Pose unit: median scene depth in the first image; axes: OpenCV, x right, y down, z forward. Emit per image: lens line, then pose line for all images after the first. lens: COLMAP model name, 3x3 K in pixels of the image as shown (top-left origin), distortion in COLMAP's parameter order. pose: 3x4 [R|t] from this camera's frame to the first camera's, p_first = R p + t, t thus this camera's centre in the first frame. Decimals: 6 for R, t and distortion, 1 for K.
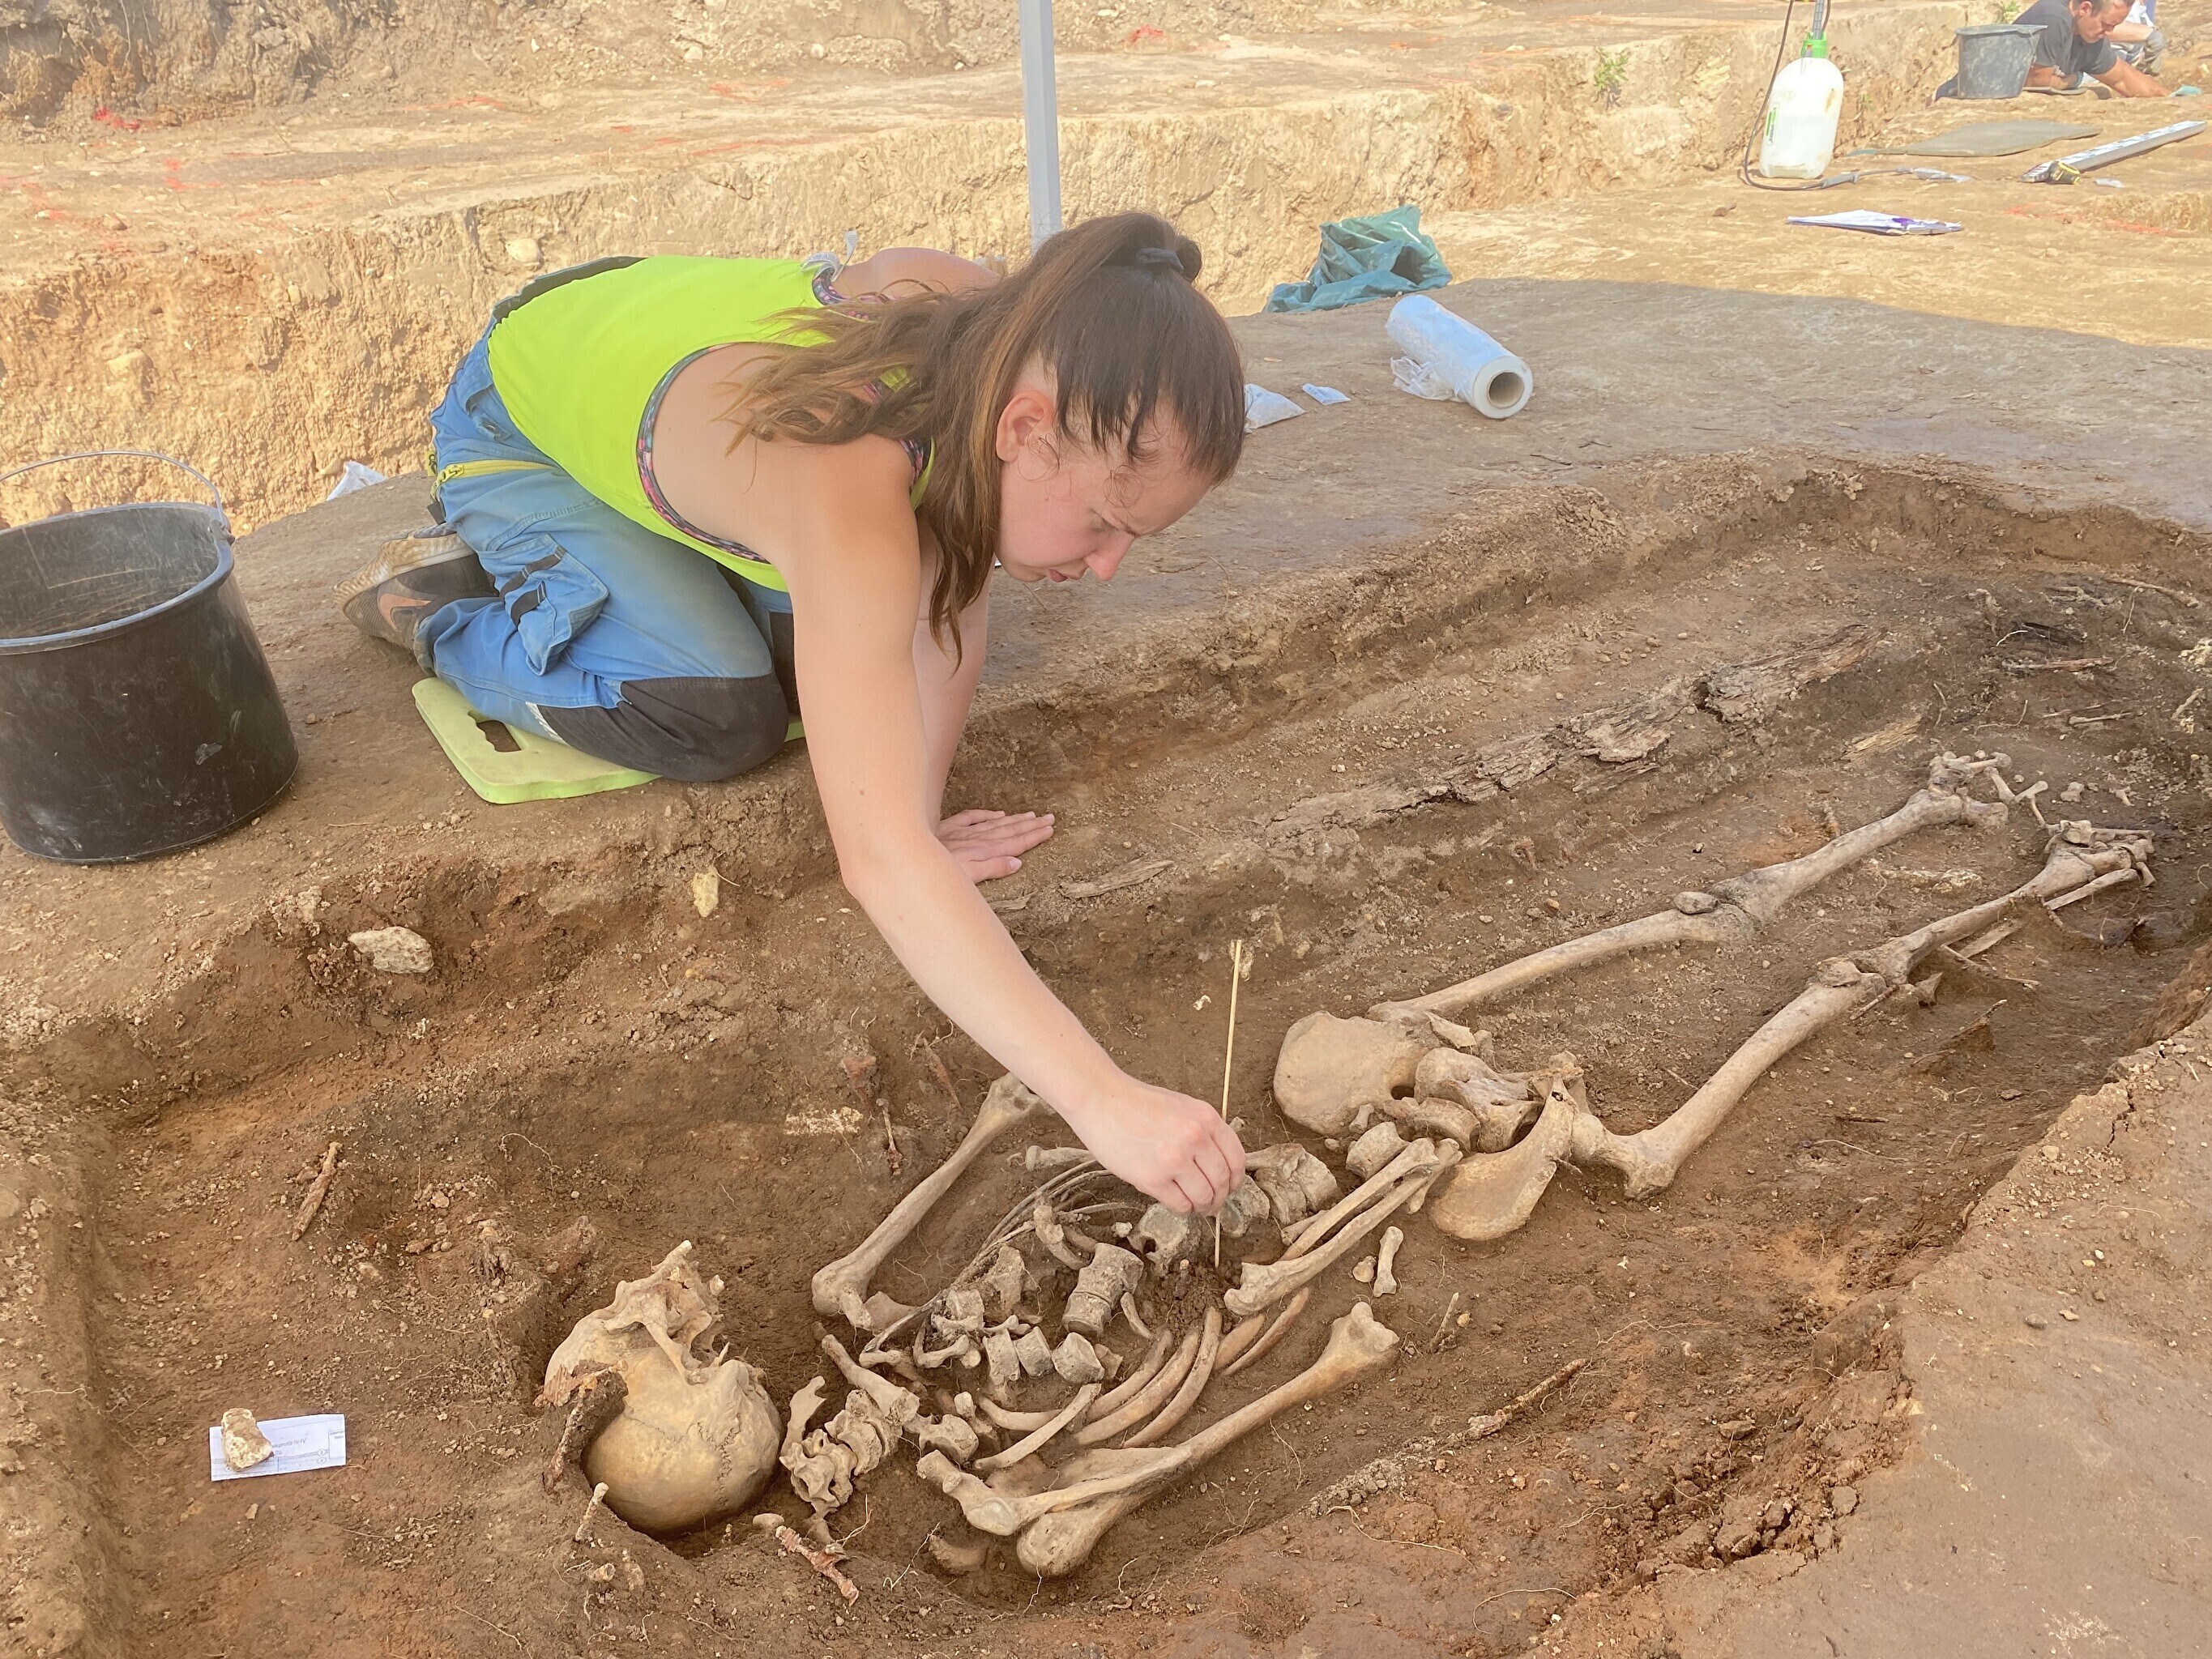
lens RADIAL K [[1695.5, 0, 1092.8], [0, 1695.5, 821.6], [0, 0, 1]] dist [0.010732, -0.000669]
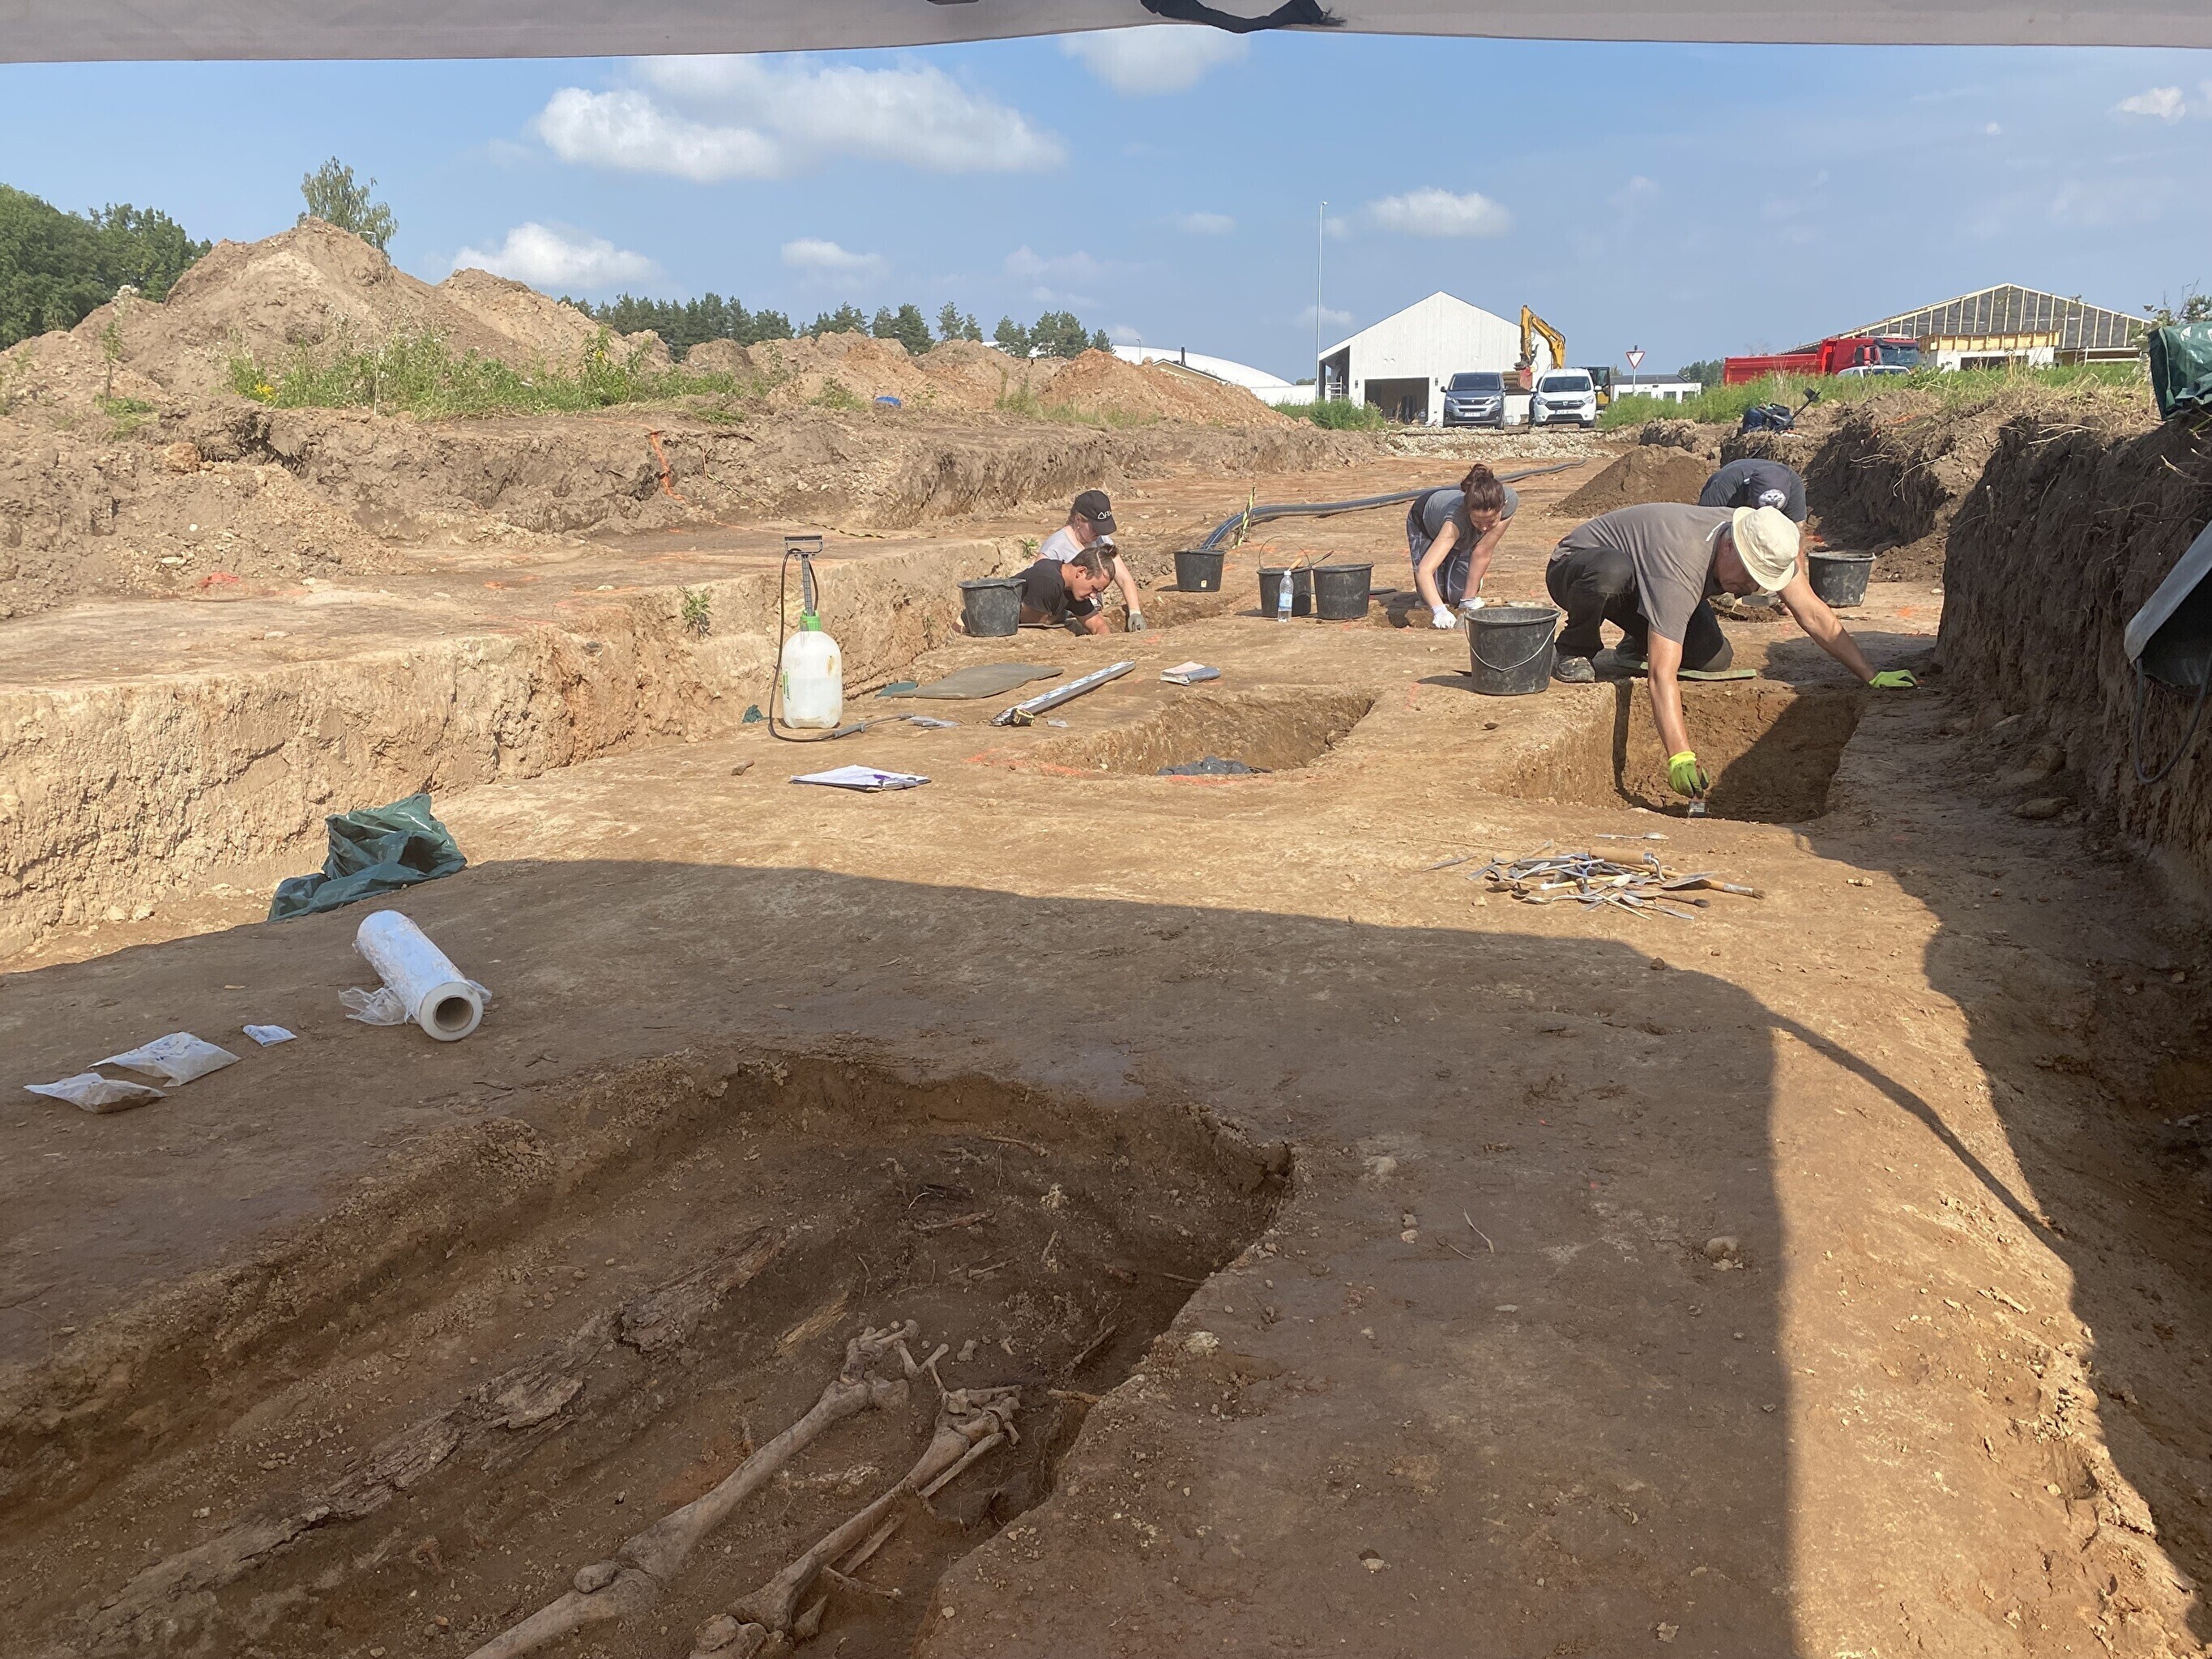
lens RADIAL K [[1683.2, 0, 1084.5], [0, 1683.2, 823.4], [0, 0, 1]] dist [0.104227, -0.190703]
pose [[0.897077, -0.081507, 0.434292, 0.136208], [0.192479, 0.956775, -0.218020, -0.063384], [-0.397750, 0.279172, 0.873990, -0.063270]]
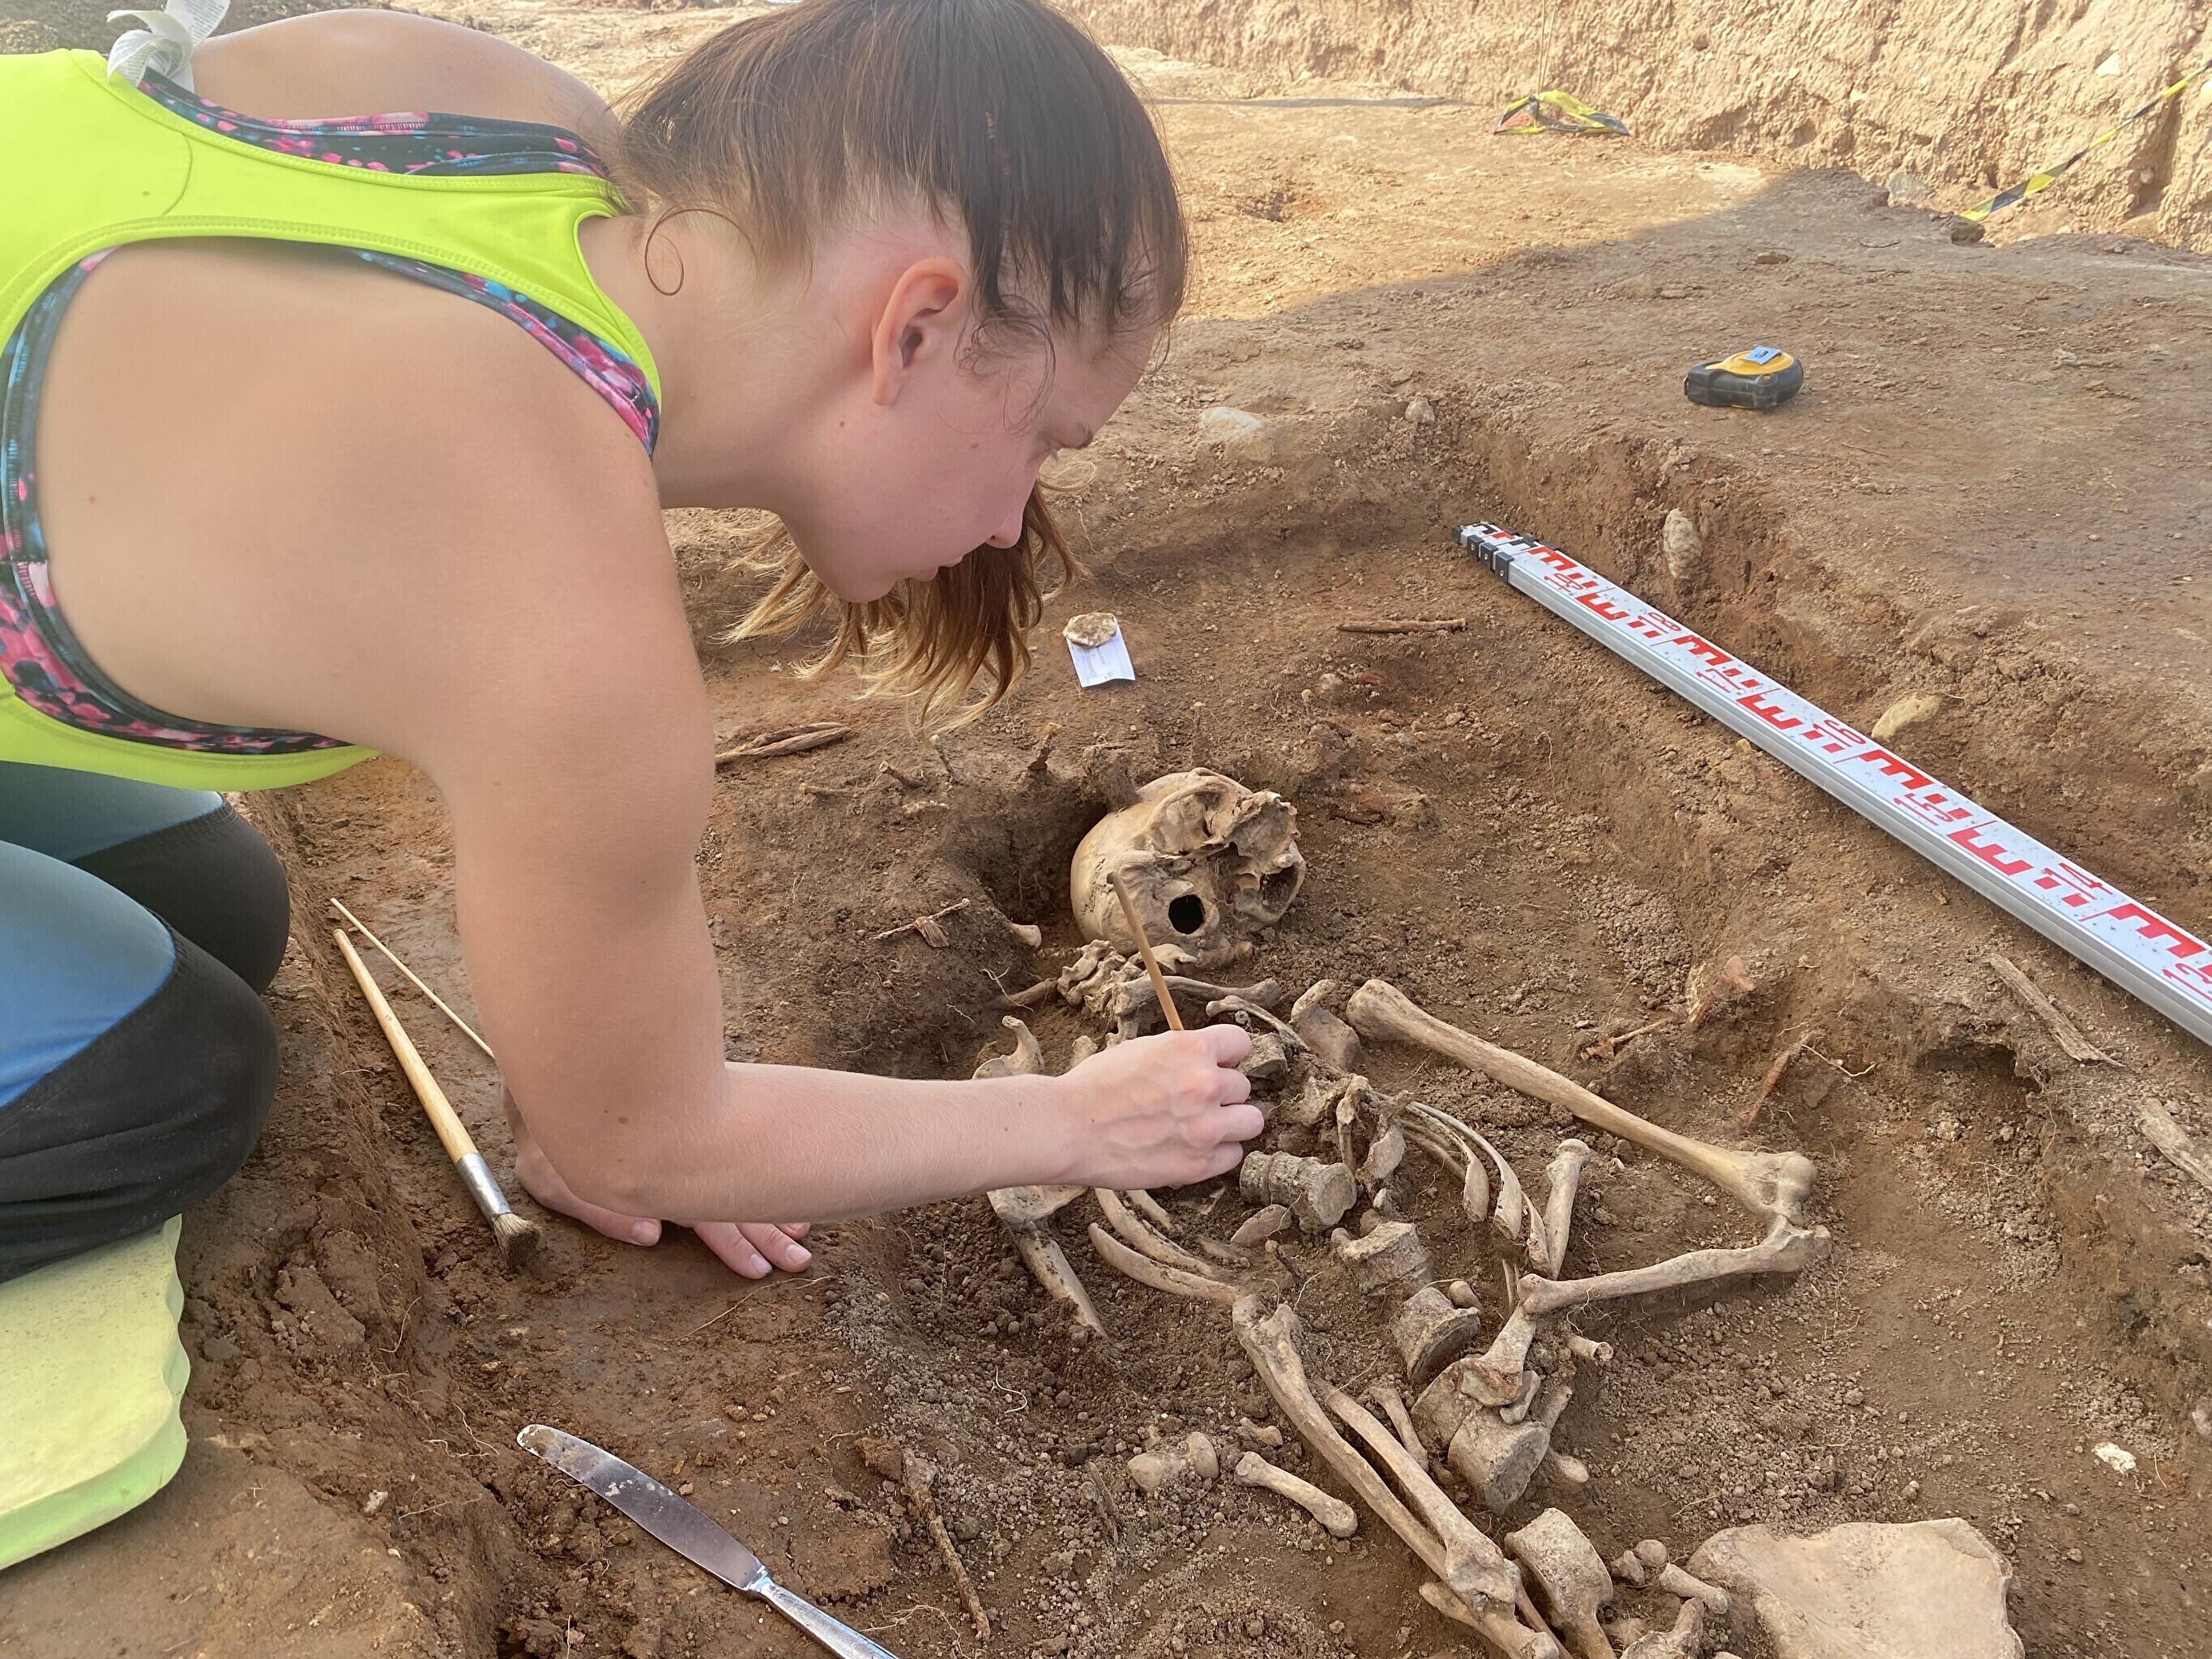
lens RADIAL K [[1690.1, 0, 1106.4], [0, 1690.1, 823.6], [0, 0, 1]] dist [0.011766, -0.014020]
pose [[-0.188491, 0.561995, -0.805377, 0.262539], [-0.397994, 0.706004, 0.585798, -0.126578], [0.897815, 0.430953, 0.090596, 0.364338]]
